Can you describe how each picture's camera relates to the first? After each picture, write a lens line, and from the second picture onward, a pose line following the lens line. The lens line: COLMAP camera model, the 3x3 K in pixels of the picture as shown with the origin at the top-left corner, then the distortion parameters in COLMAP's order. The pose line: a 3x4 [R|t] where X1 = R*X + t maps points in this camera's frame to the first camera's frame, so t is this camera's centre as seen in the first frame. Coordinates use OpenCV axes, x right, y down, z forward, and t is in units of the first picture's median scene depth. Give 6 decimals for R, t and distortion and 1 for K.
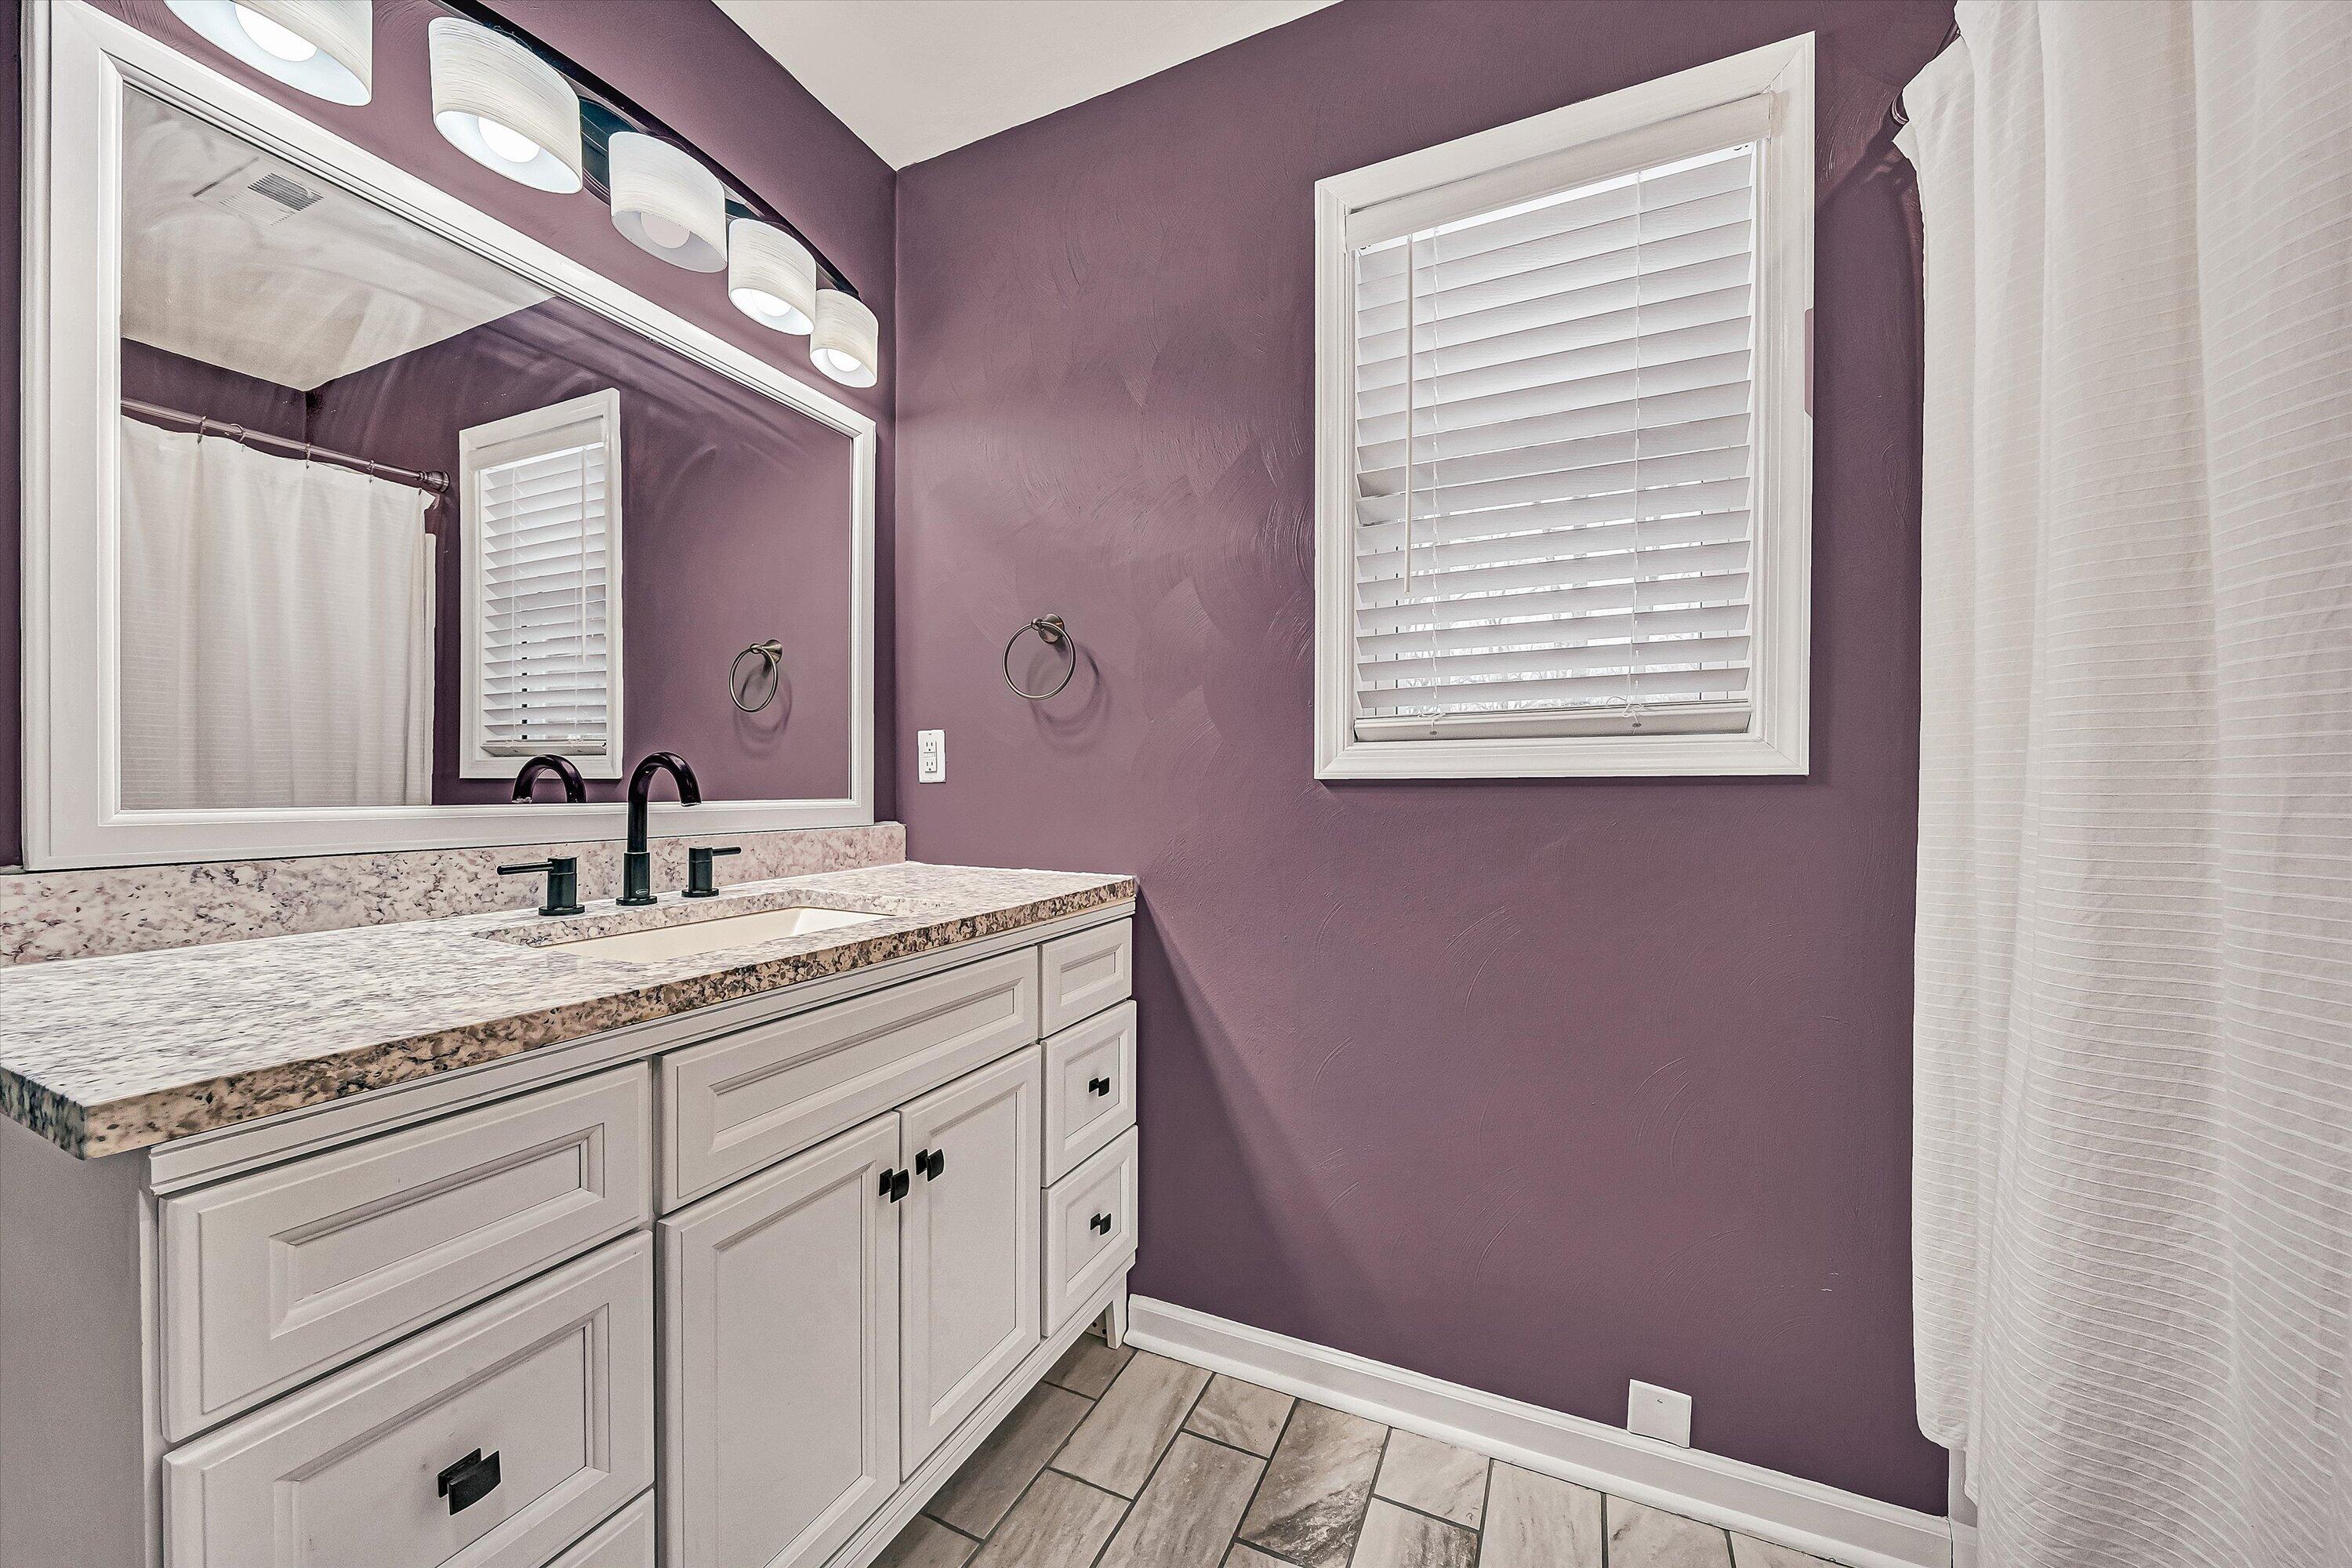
lens RADIAL K [[840.2, 0, 1176.0], [0, 840.2, 784.0], [0, 0, 1]] dist [-0.002192, -0.000425]
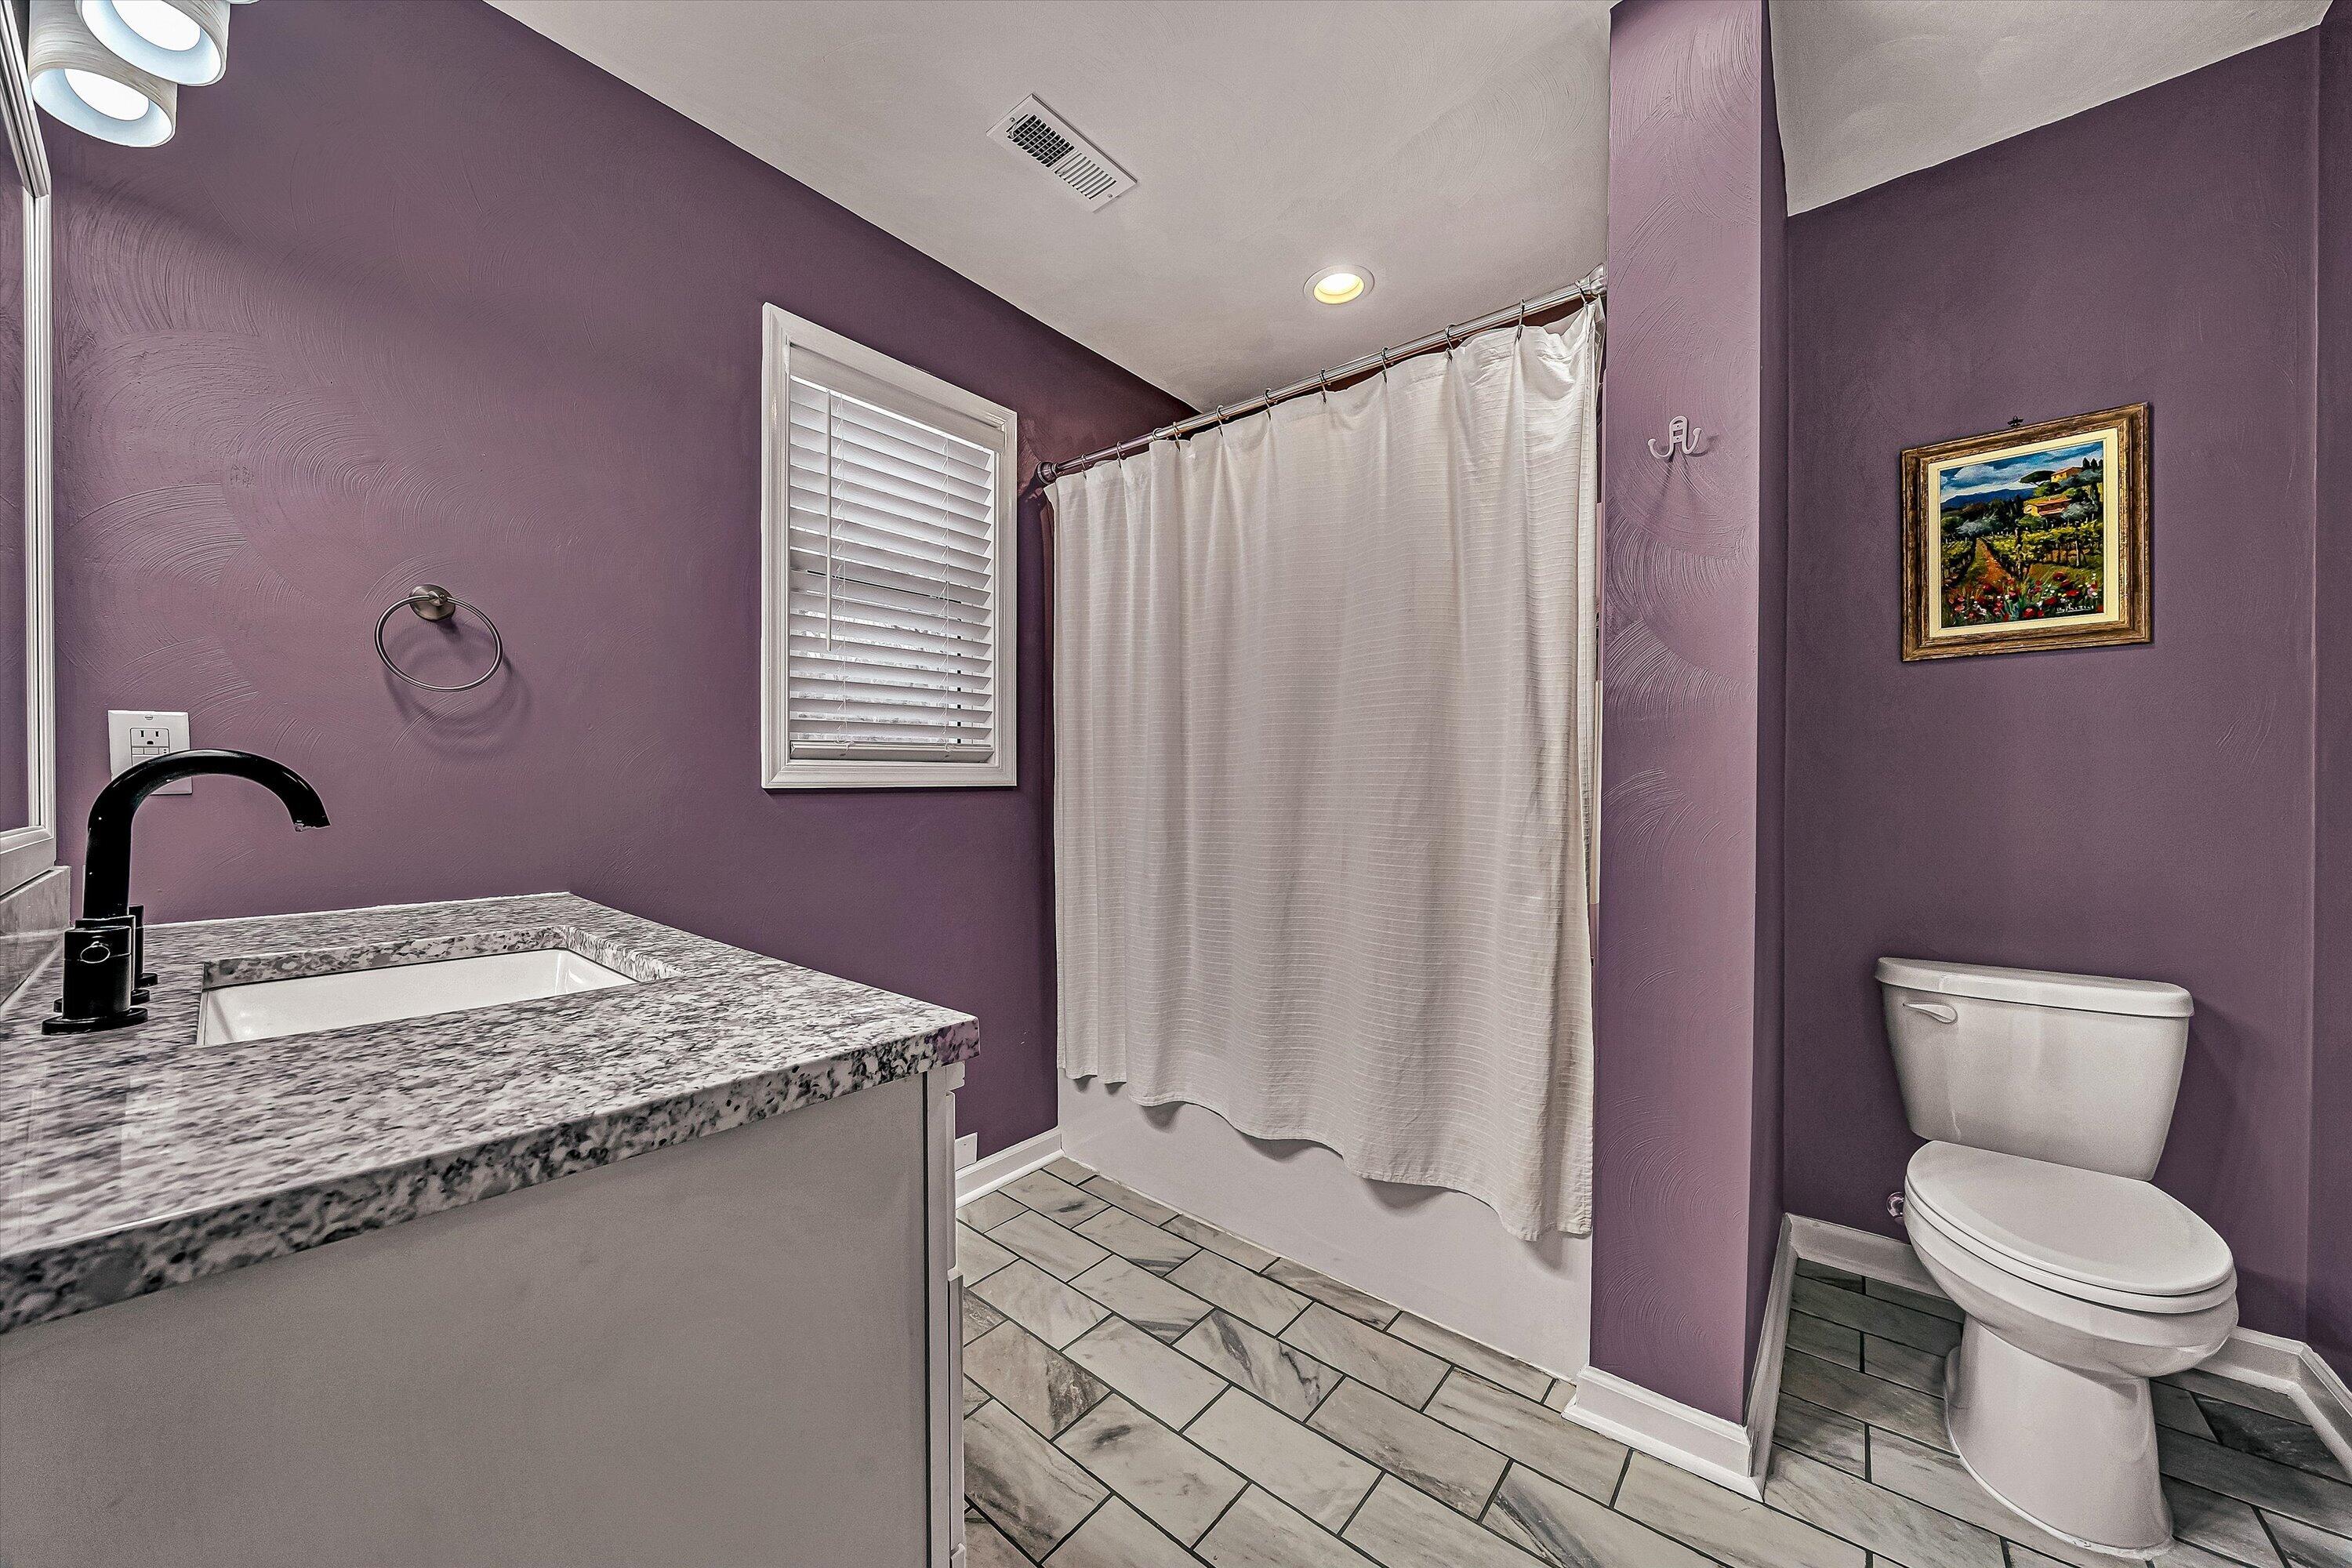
lens RADIAL K [[840.2, 0, 1176.0], [0, 840.2, 784.0], [0, 0, 1]] dist [-0.002192, -0.000425]
pose [[0.247209, 0.004888, 0.968950, -0.878260], [0.004592, 0.999970, -0.006216, -0.001615], [-0.968951, 0.005986, 0.247180, 0.117733]]
